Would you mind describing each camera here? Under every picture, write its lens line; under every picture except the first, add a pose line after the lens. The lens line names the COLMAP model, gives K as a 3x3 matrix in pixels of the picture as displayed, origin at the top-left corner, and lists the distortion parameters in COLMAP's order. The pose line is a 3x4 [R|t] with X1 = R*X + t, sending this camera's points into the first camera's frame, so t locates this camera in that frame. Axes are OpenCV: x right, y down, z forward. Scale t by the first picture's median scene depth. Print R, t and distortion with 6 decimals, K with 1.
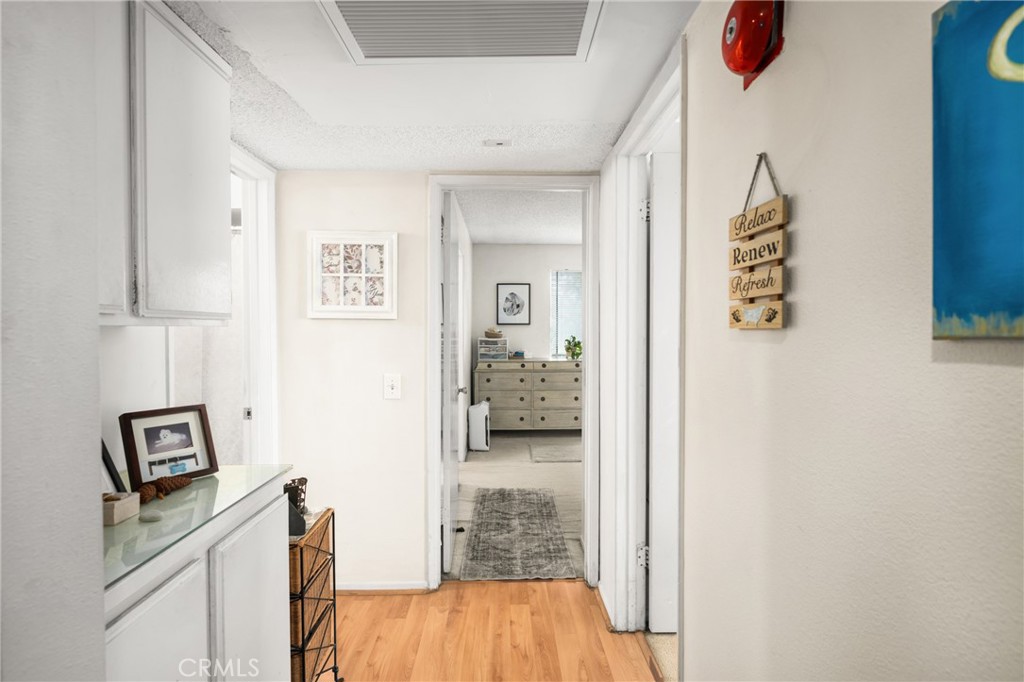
lens RADIAL K [[507.4, 0, 508.6], [0, 507.4, 338.6], [0, 0, 1]] dist [-0.003168, -0.000649]
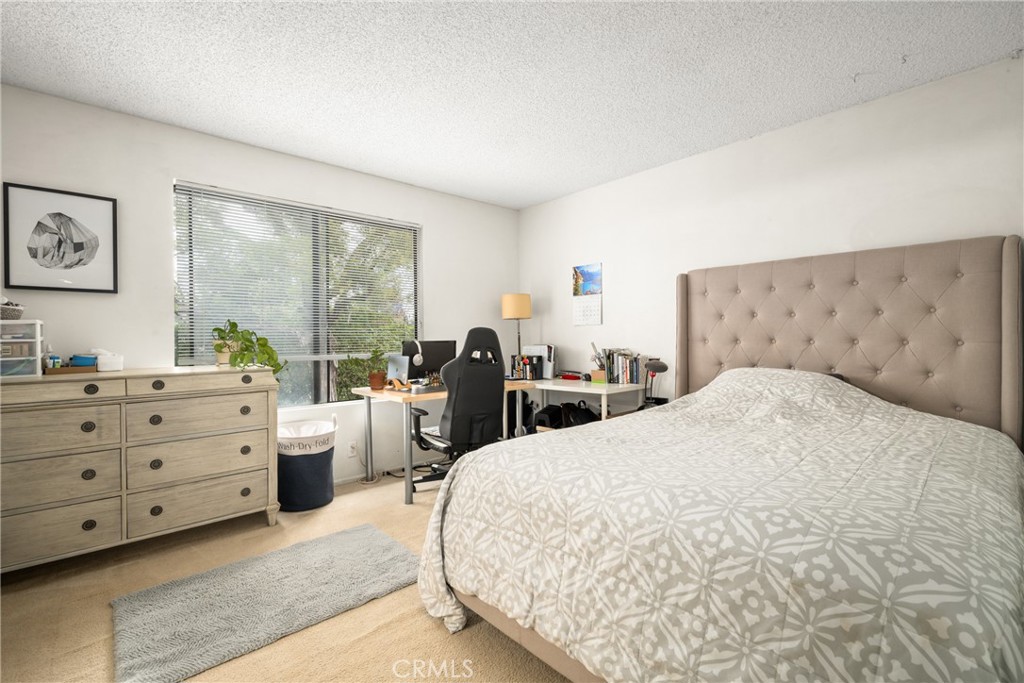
lens RADIAL K [[463.7, 0, 511.8], [0, 463.7, 339.7], [0, 0, 1]] dist [0.004688, 0.000204]
pose [[0.746783, -0.006295, 0.665038, 0.030891], [0.015166, 0.999856, -0.007565, 0.021599], [-0.664895, 0.015735, 0.746771, 0.496046]]
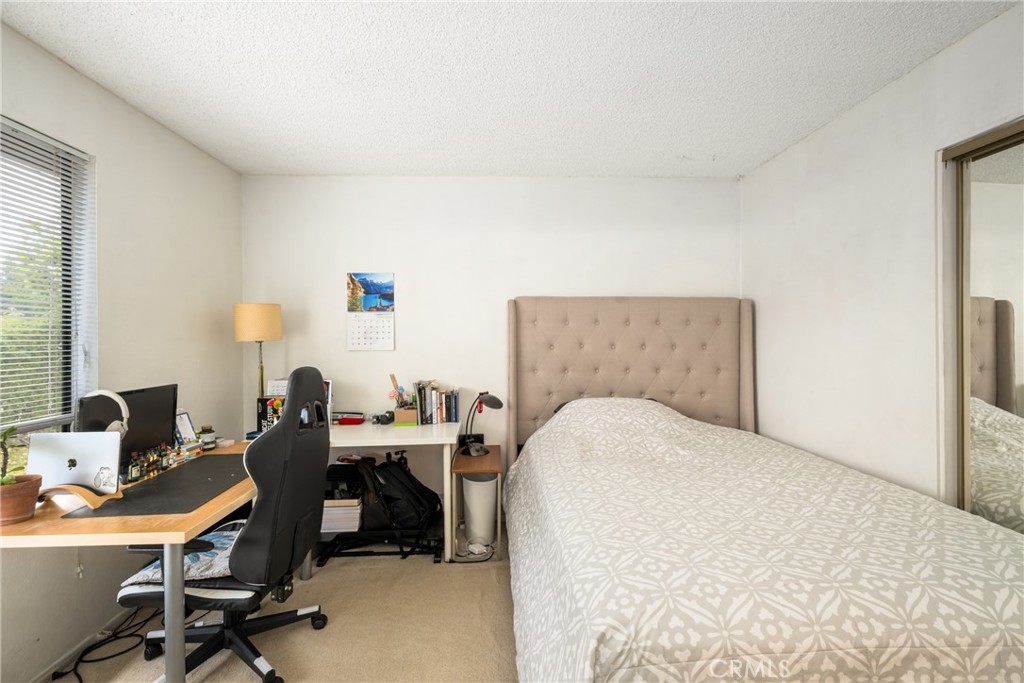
lens RADIAL K [[458.6, 0, 513.4], [0, 458.6, 341.6], [0, 0, 1]] dist [-0.000383, 0.001372]
pose [[-0.028944, -0.007532, 0.999553, 0.043108], [0.018857, 0.999790, 0.008080, -0.021589], [-0.999403, 0.019082, -0.028796, 0.836298]]
